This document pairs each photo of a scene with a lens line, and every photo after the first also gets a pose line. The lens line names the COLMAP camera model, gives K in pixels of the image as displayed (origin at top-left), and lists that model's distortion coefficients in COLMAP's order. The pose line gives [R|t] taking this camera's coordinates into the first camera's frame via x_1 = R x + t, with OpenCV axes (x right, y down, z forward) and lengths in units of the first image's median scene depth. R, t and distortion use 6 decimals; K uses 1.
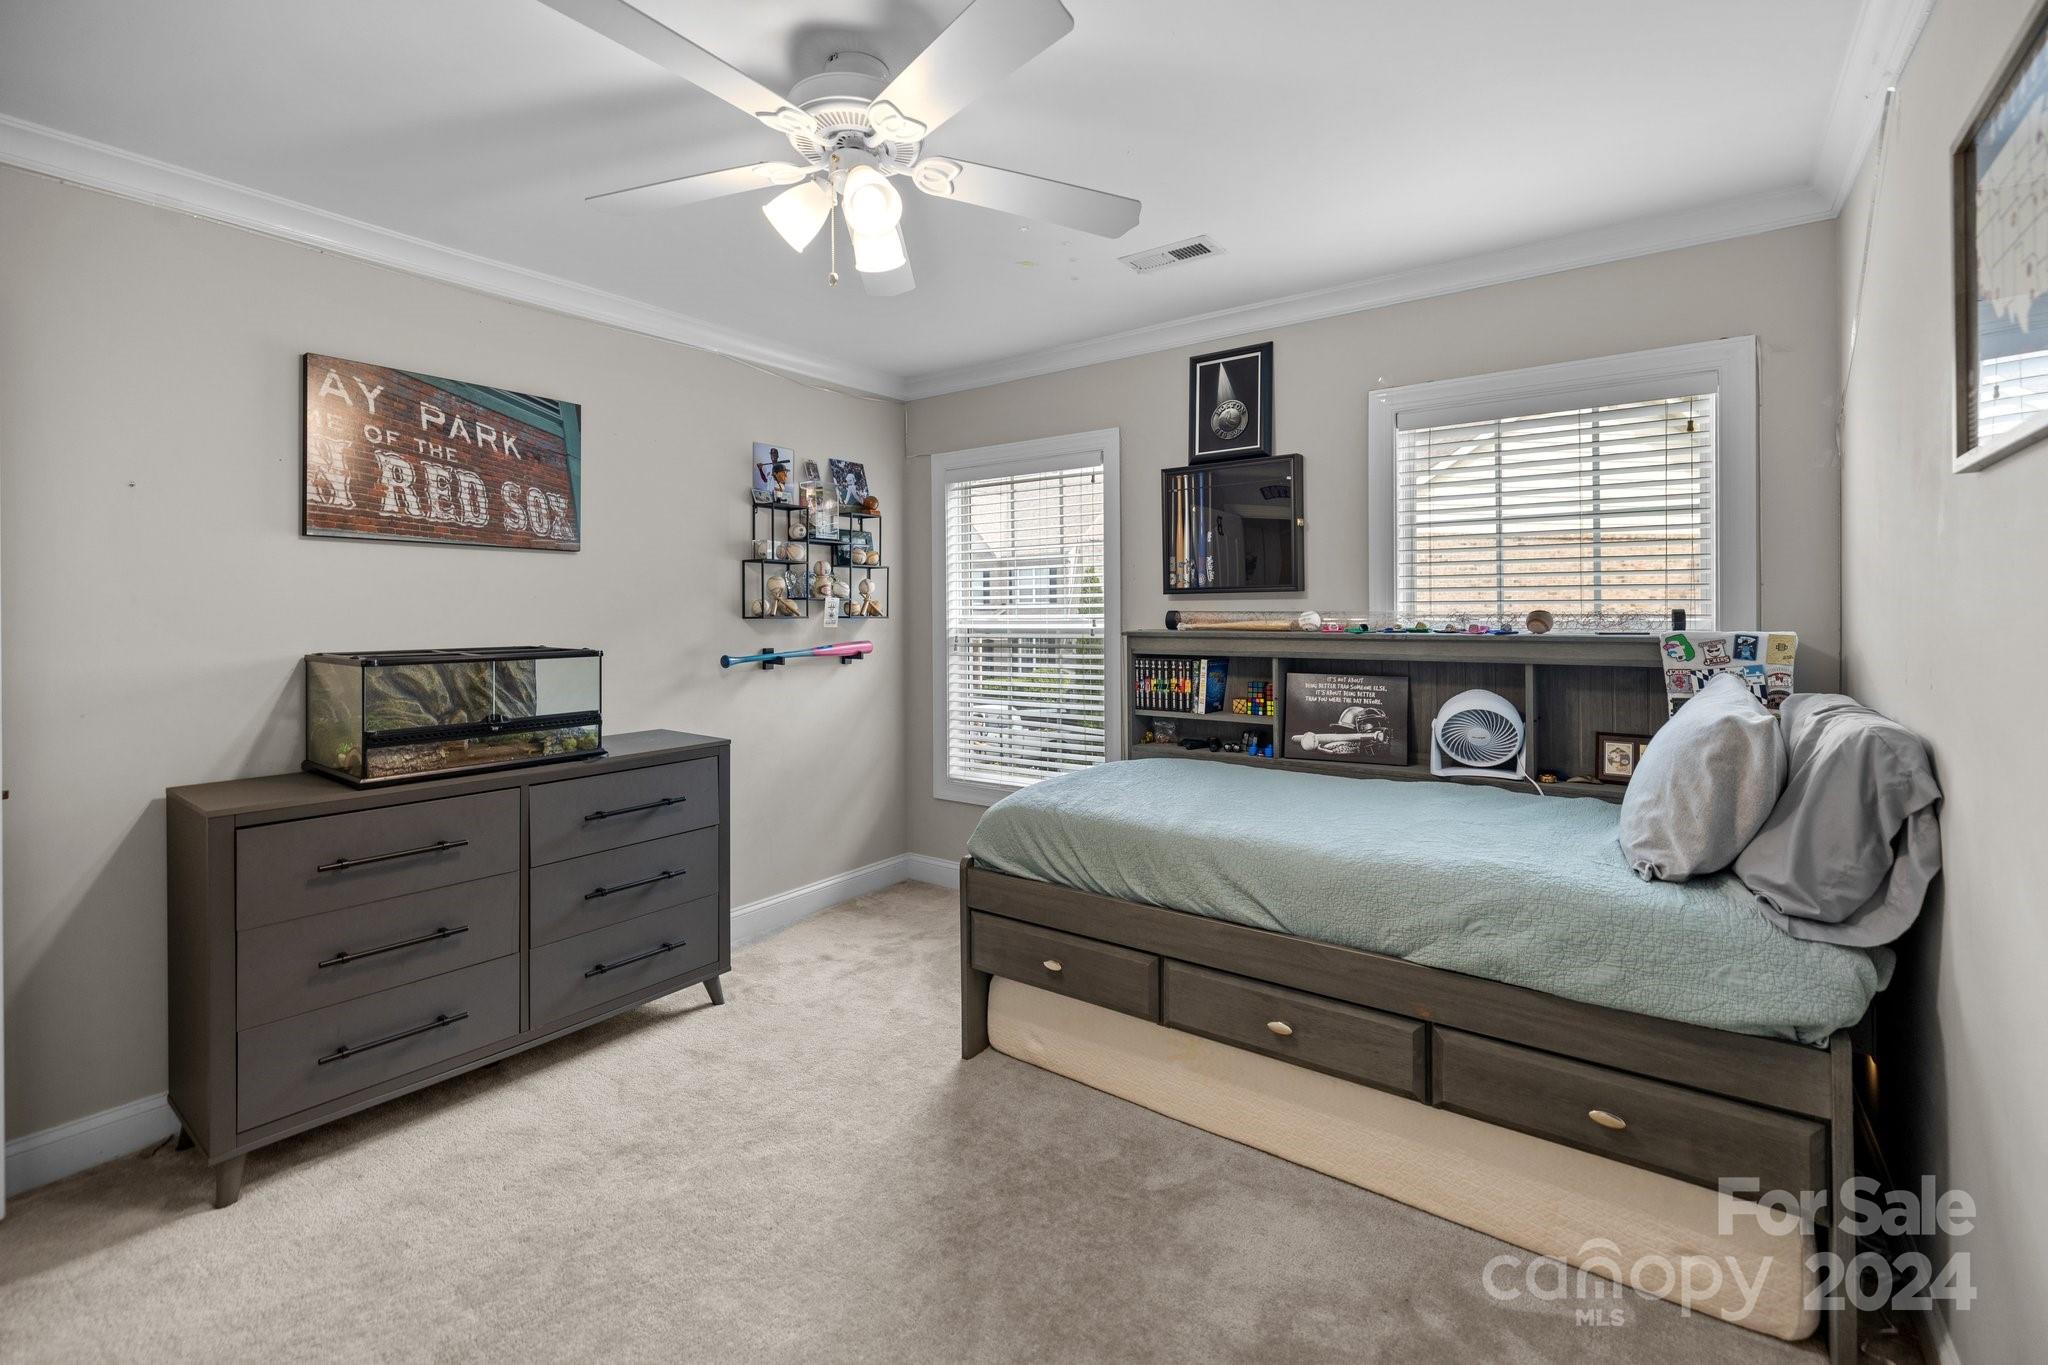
lens RADIAL K [[889.8, 0, 1023.5], [0, 889.8, 602.7], [0, 0, 1]] dist [-0.000284, 0.000134]
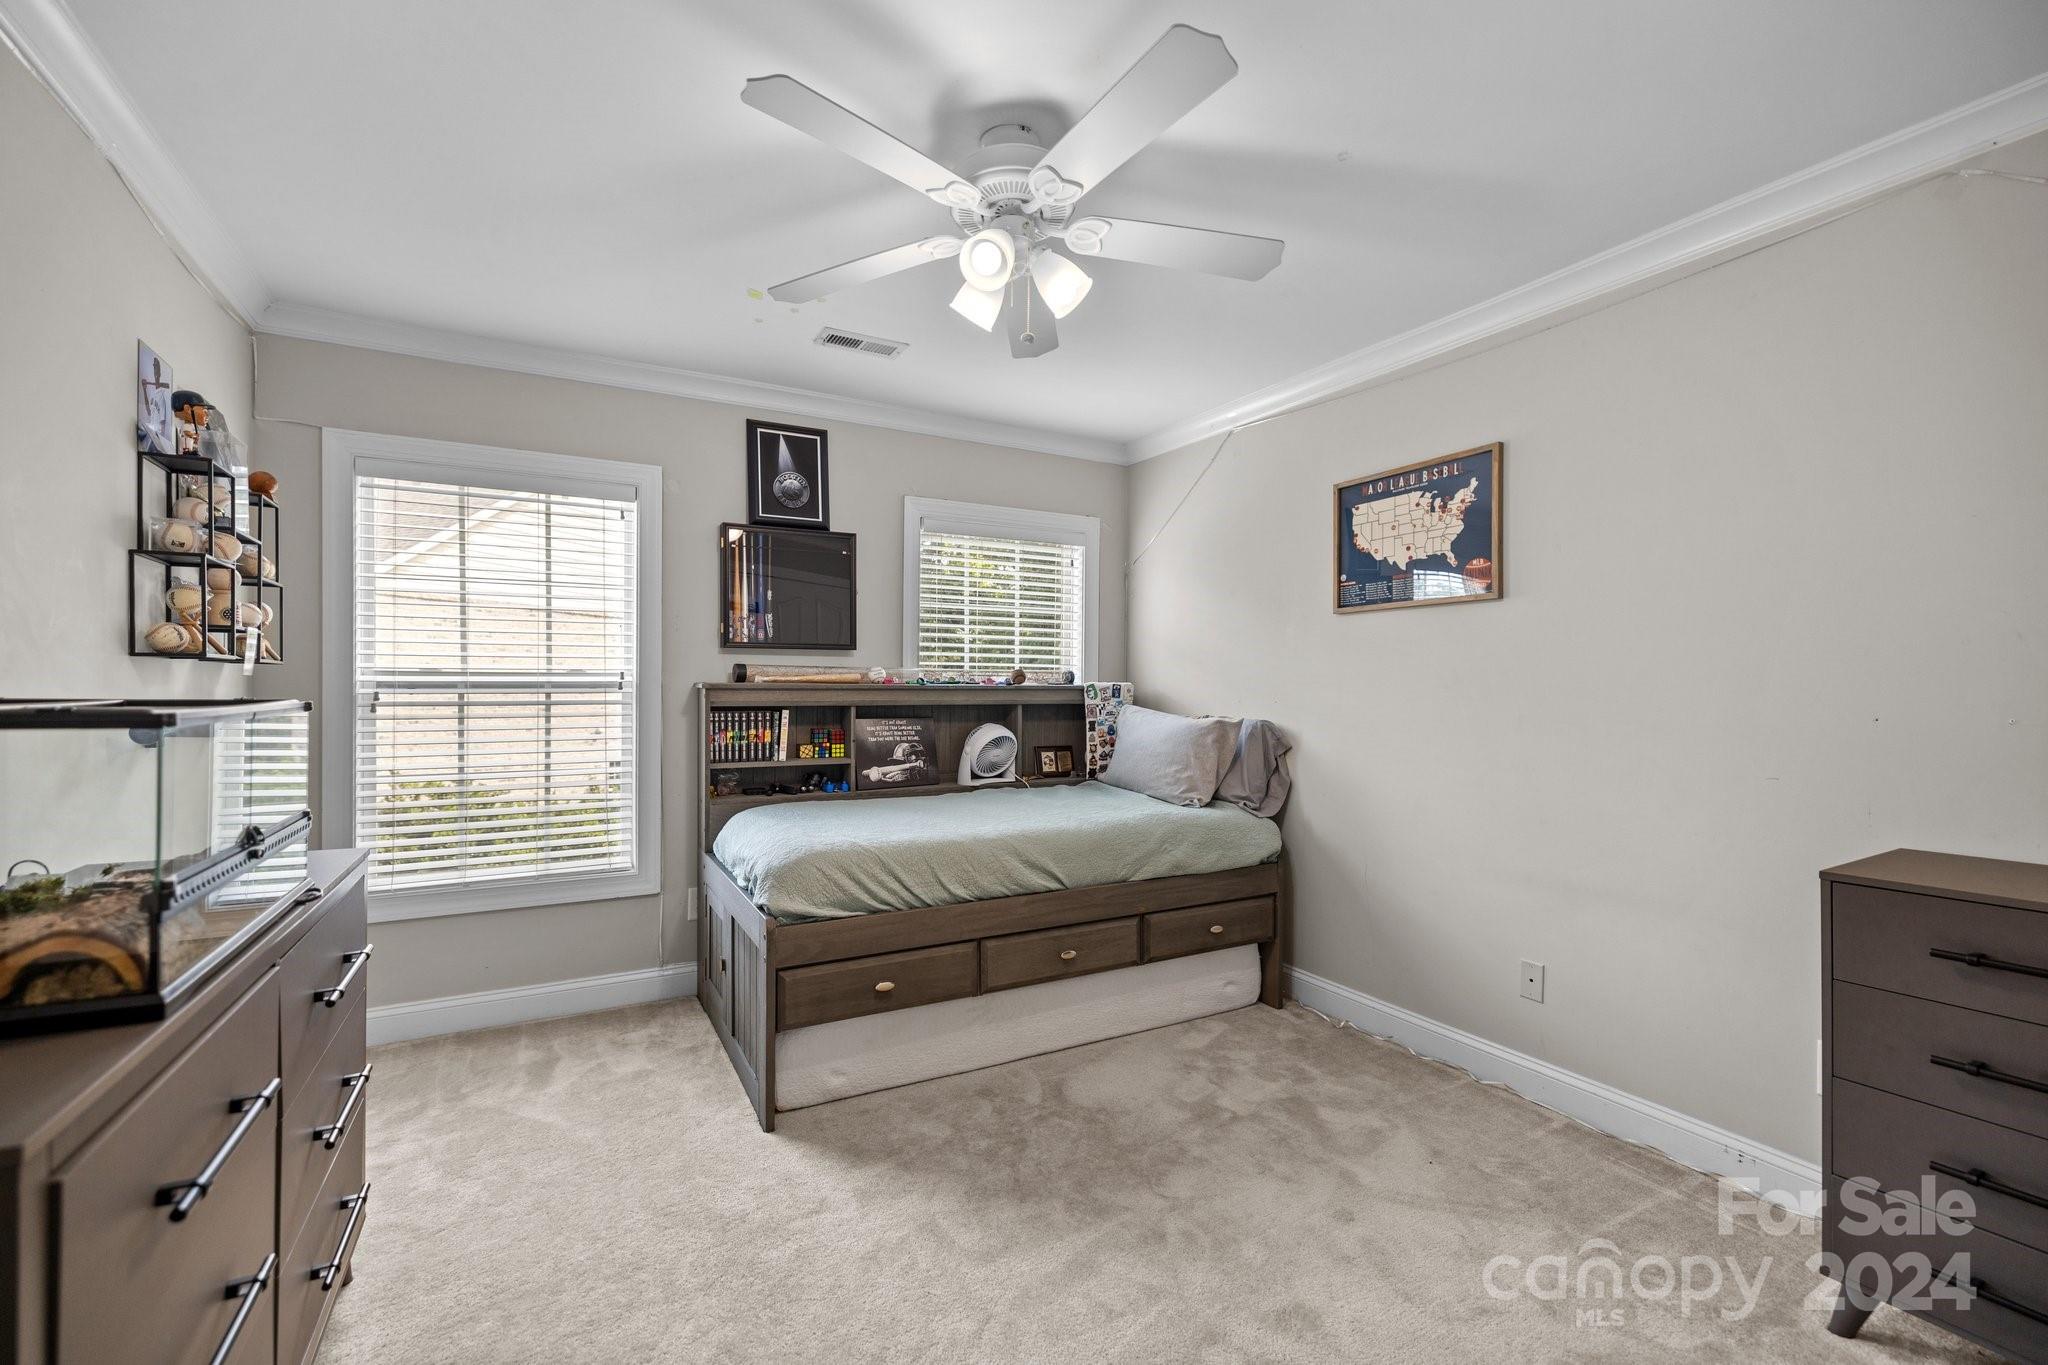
lens RADIAL K [[861.0, 0, 1024.0], [0, 861.0, 682.5], [0, 0, 1]] dist [0.000273, 0.000009]
pose [[0.423888, 0.010829, 0.905650, -0.644074], [-0.016551, 0.999854, -0.004208, 0.031860], [-0.905563, -0.013206, 0.424005, 0.314258]]
